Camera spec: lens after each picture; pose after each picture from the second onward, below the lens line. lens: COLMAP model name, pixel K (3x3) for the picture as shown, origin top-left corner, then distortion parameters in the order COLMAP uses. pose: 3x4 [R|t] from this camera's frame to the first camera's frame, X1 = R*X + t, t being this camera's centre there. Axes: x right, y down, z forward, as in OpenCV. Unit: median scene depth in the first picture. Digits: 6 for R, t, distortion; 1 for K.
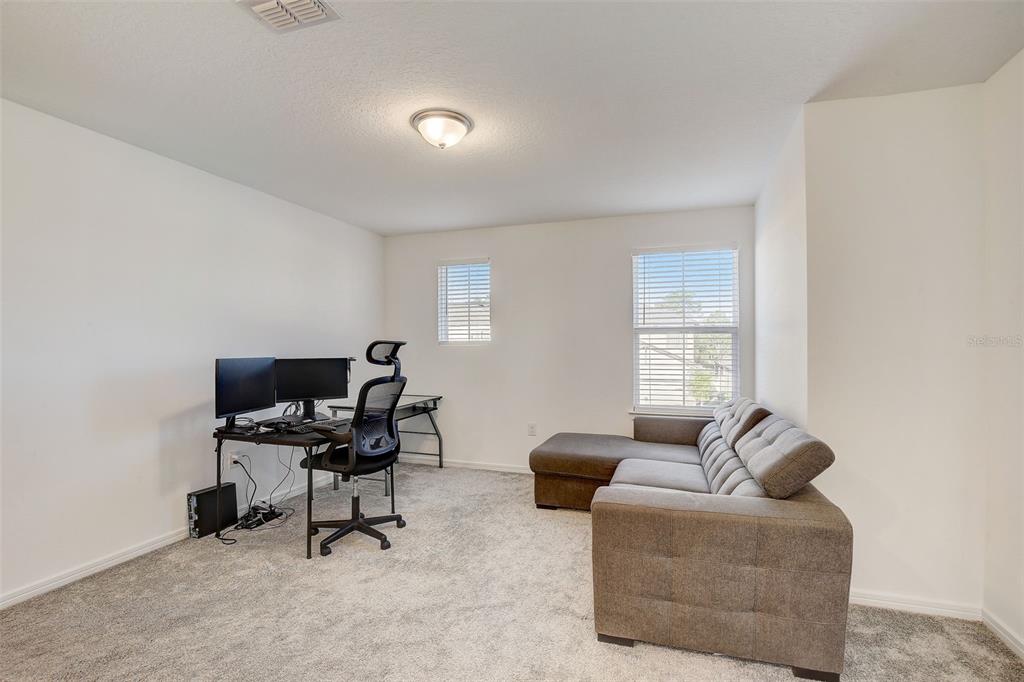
lens RADIAL K [[470.8, 0, 516.4], [0, 470.8, 345.9], [0, 0, 1]] dist [-0.038622, 0.009490]
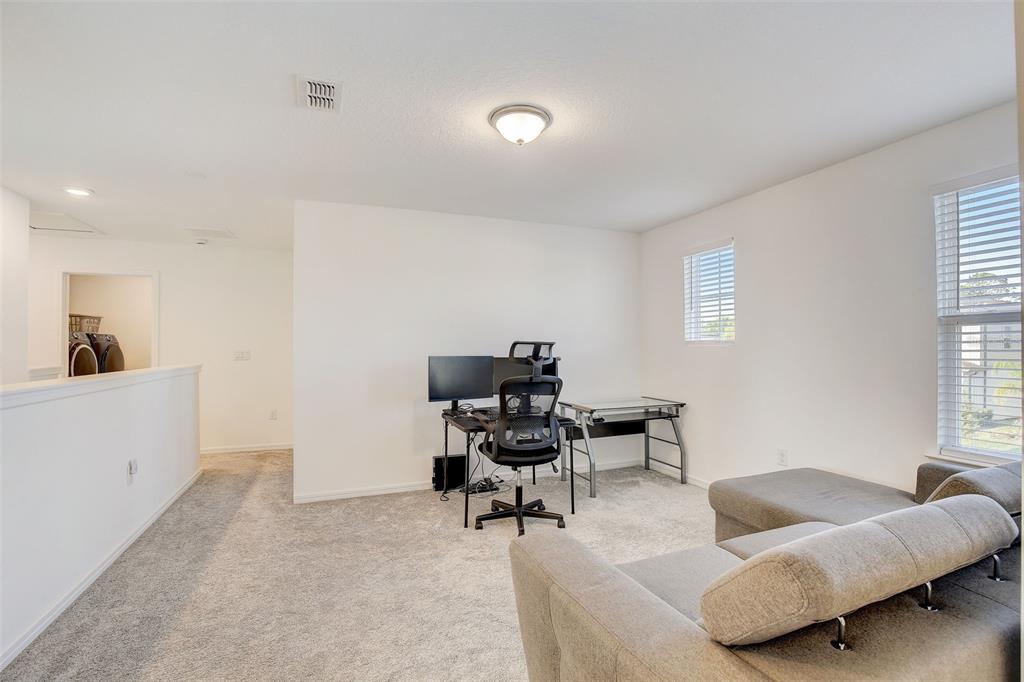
lens RADIAL K [[470.8, 0, 516.4], [0, 470.8, 345.9], [0, 0, 1]] dist [-0.038622, 0.009490]
pose [[0.653629, -0.002290, -0.756812, 0.434675], [0.001720, 0.999997, -0.001541, 0.001144], [0.756814, -0.000294, 0.653631, 0.265840]]
